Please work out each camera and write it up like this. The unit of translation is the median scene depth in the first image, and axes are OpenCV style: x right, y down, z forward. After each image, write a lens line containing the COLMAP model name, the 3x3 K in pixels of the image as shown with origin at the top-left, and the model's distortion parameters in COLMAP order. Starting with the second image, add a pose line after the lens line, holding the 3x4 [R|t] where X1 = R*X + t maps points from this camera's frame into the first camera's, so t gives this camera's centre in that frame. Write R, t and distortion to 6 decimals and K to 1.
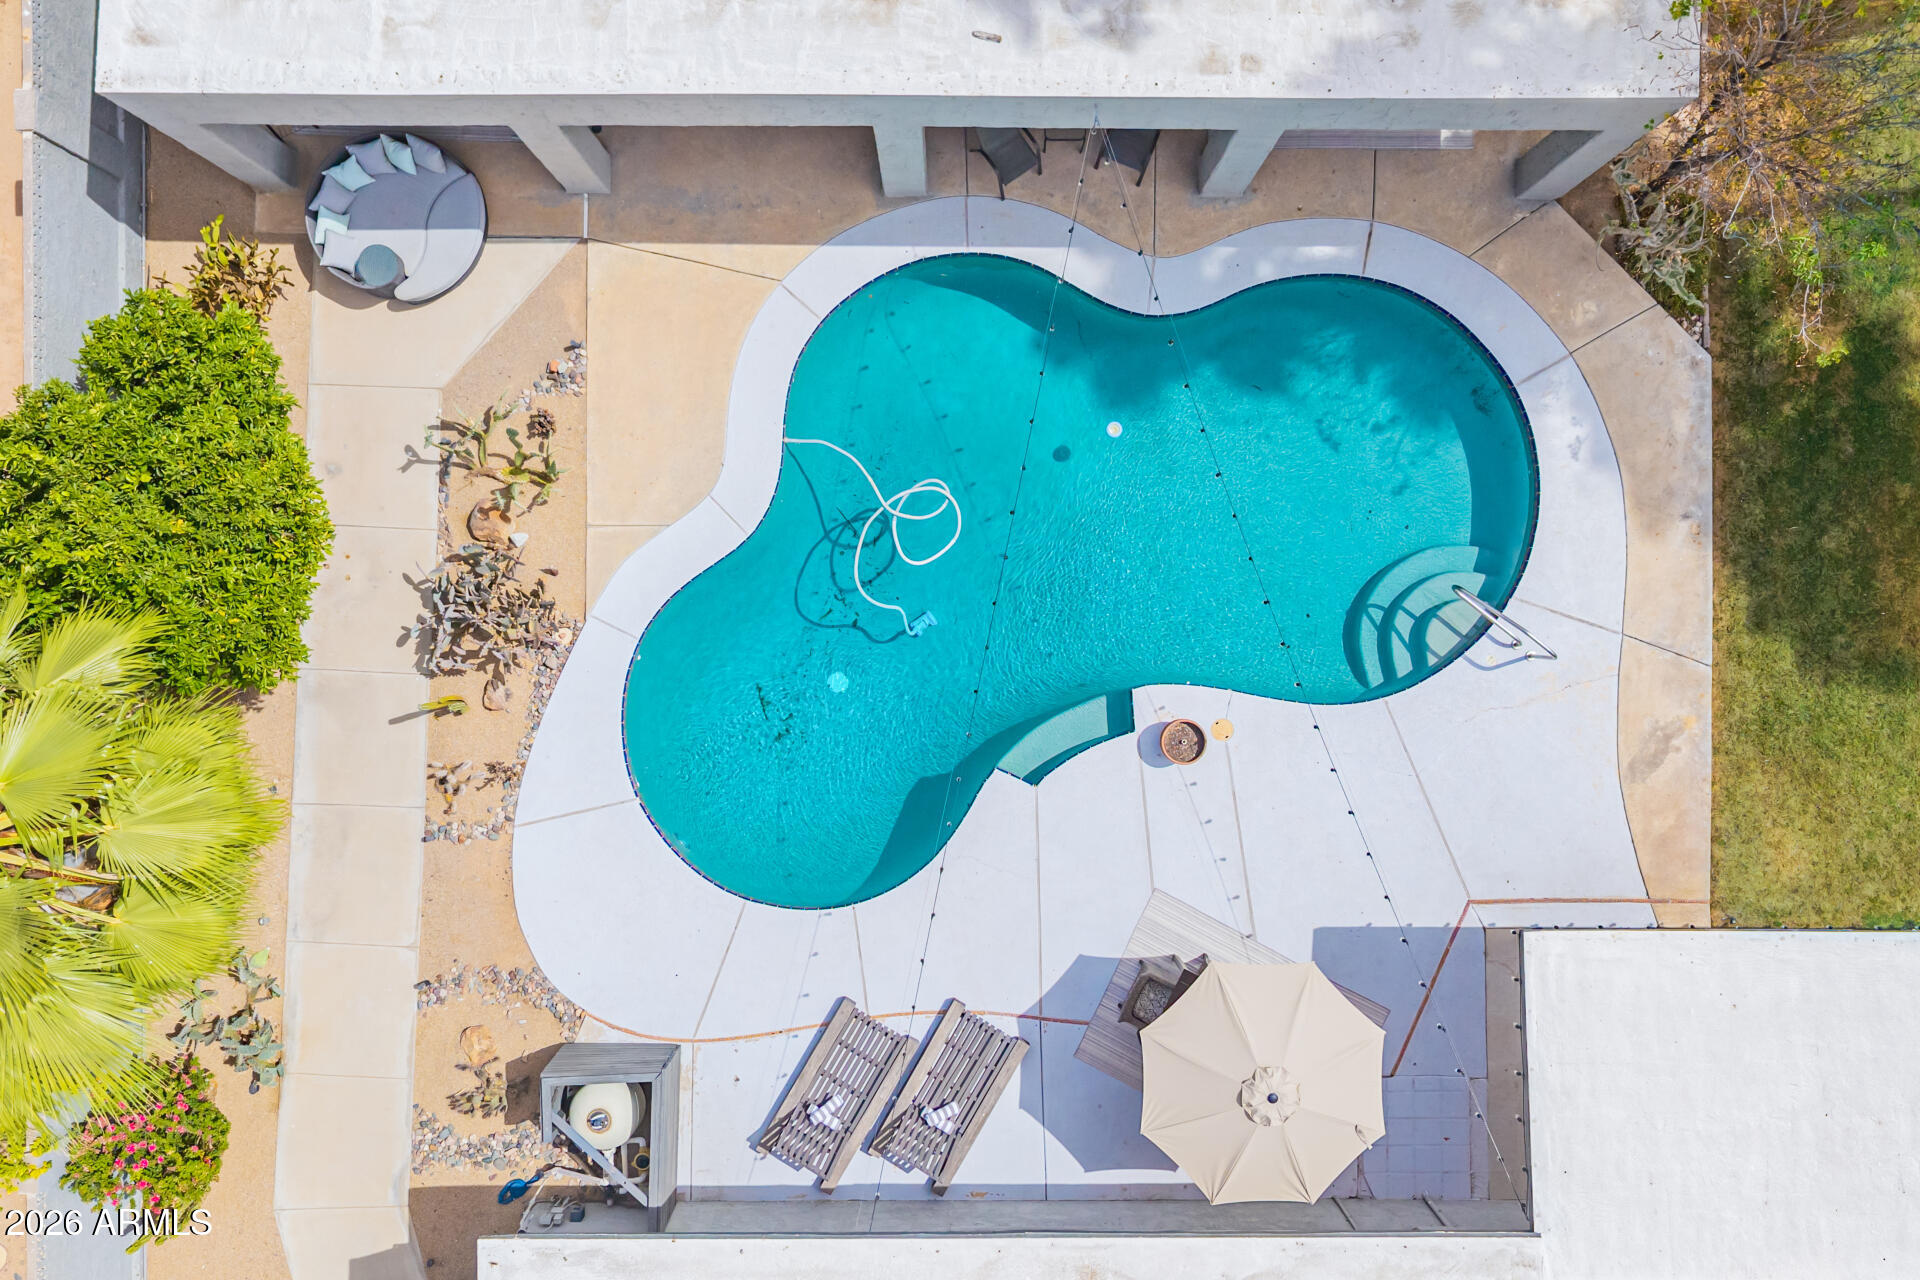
lens RADIAL K [[1517.9, 0, 961.2], [0, 1517.9, 607.6], [0, 0, 1]] dist [0.007030, -0.001881]
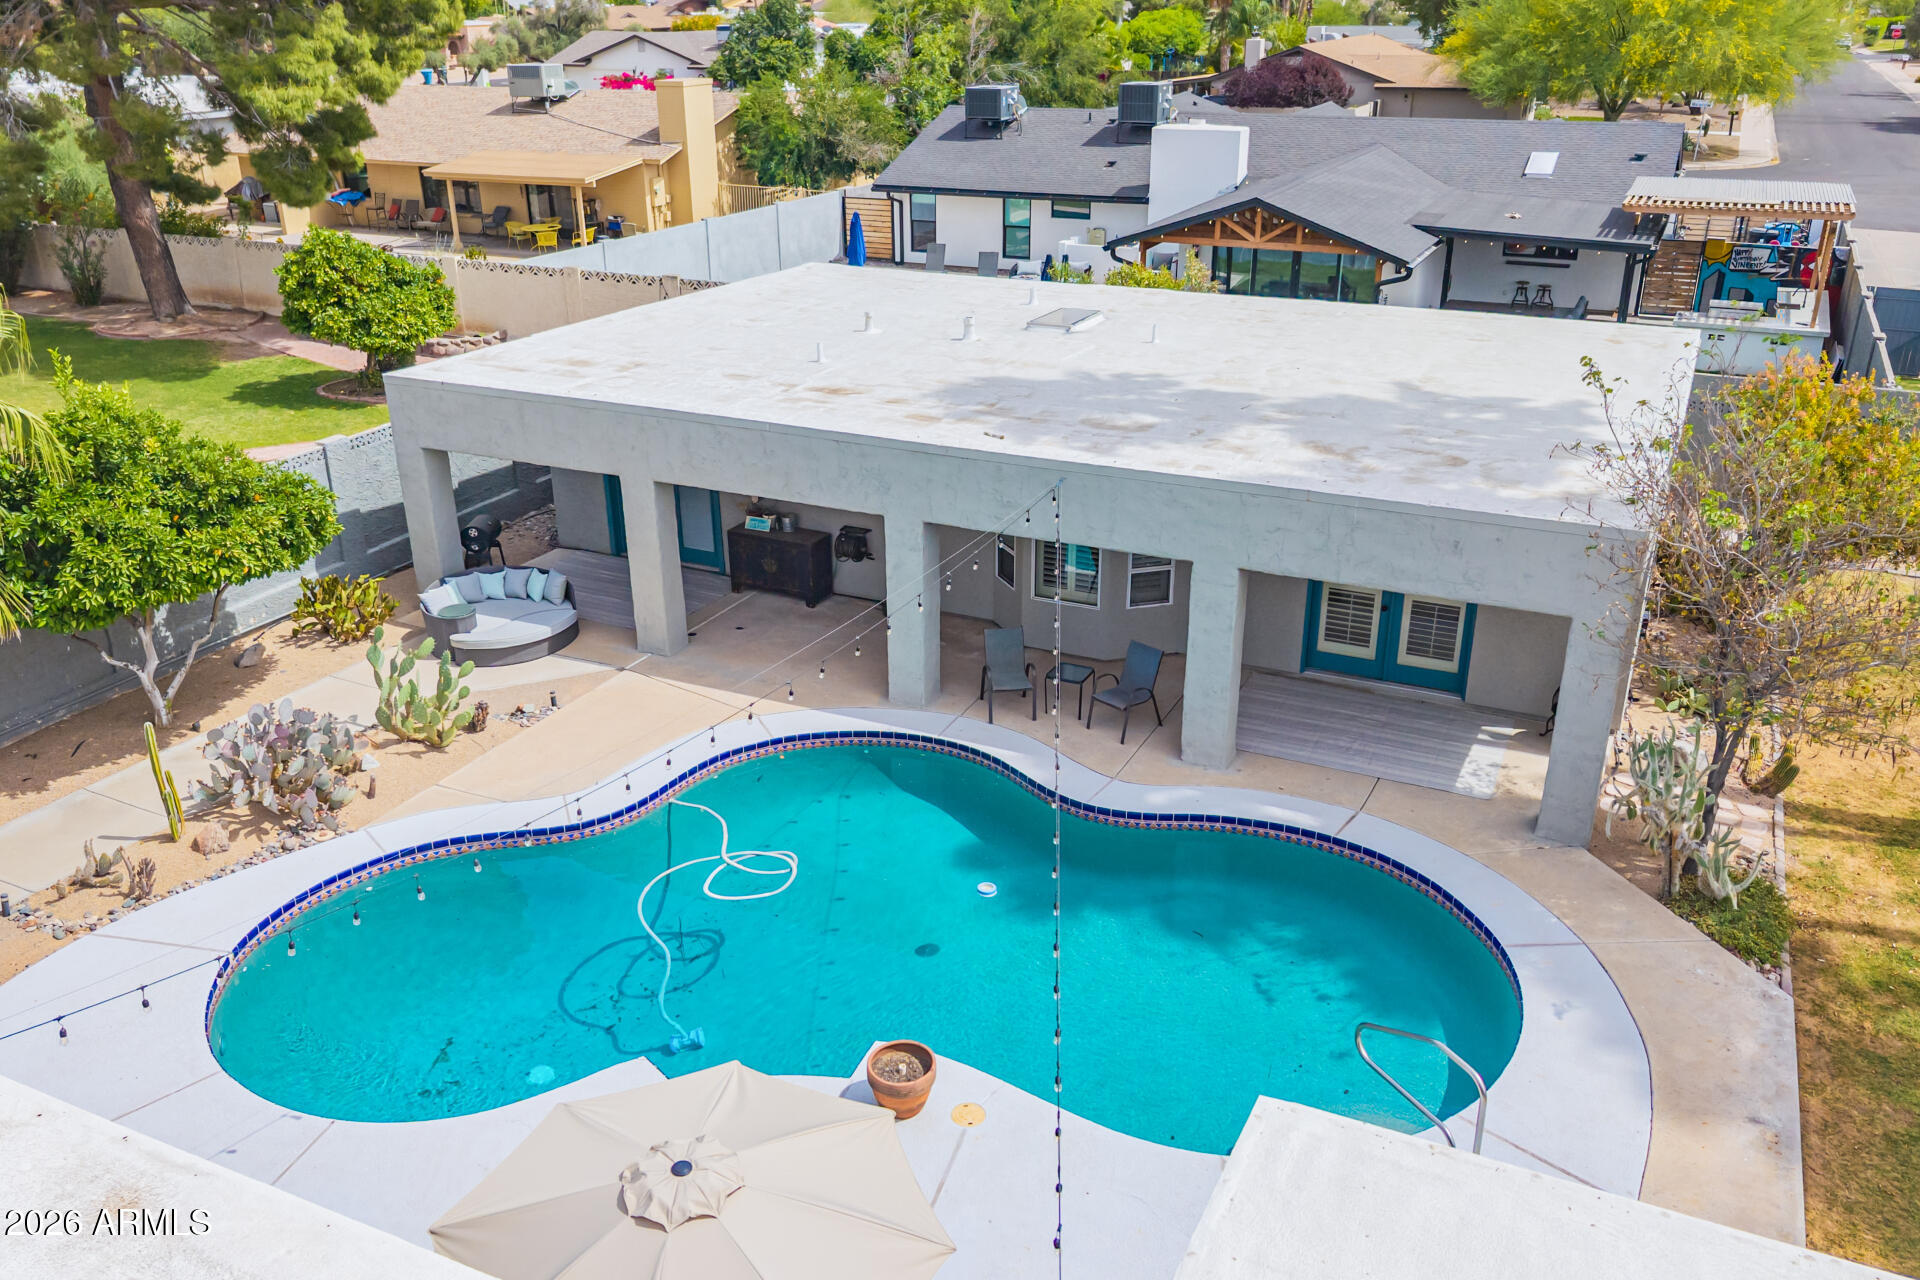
lens RADIAL K [[1517.9, 0, 961.2], [0, 1517.9, 607.6], [0, 0, 1]] dist [0.007030, -0.001881]
pose [[0.908730, 0.155501, -0.387337, 0.386774], [-0.417377, 0.344364, -0.840958, 0.553542], [0.002615, 0.925869, 0.377836, 0.553568]]
